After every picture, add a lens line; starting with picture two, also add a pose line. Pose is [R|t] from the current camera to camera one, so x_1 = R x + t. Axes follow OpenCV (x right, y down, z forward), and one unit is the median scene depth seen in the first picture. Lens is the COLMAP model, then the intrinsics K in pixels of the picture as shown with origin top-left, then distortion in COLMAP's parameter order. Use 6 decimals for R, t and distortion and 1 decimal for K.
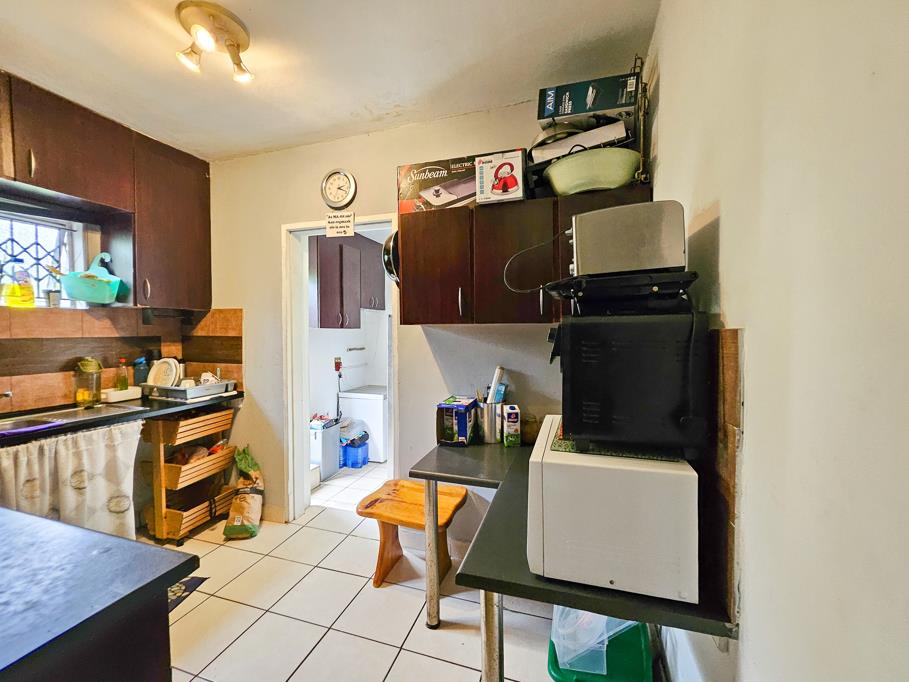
lens RADIAL K [[371.8, 0, 455.9], [0, 371.8, 337.6], [0, 0, 1]] dist [-0.000283, 0.000024]
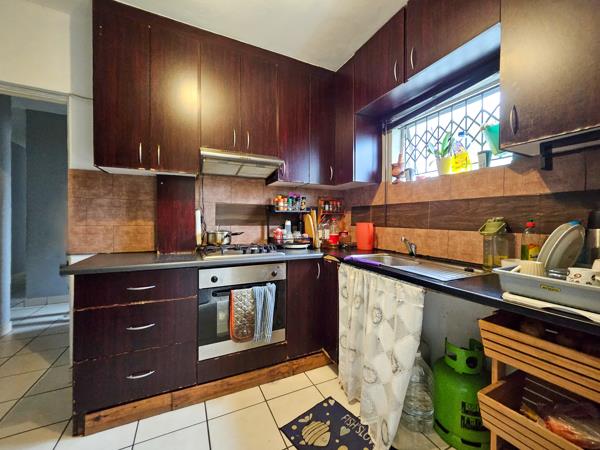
lens RADIAL K [[239.9, 0, 302.5], [0, 239.9, 221.3], [0, 0, 1]] dist [-0.001522, -0.000163]
pose [[-0.721073, 0.002166, -0.692856, -0.226060], [-0.020365, 0.999497, 0.024319, 0.051538], [0.692560, 0.031646, -0.720666, 0.990519]]
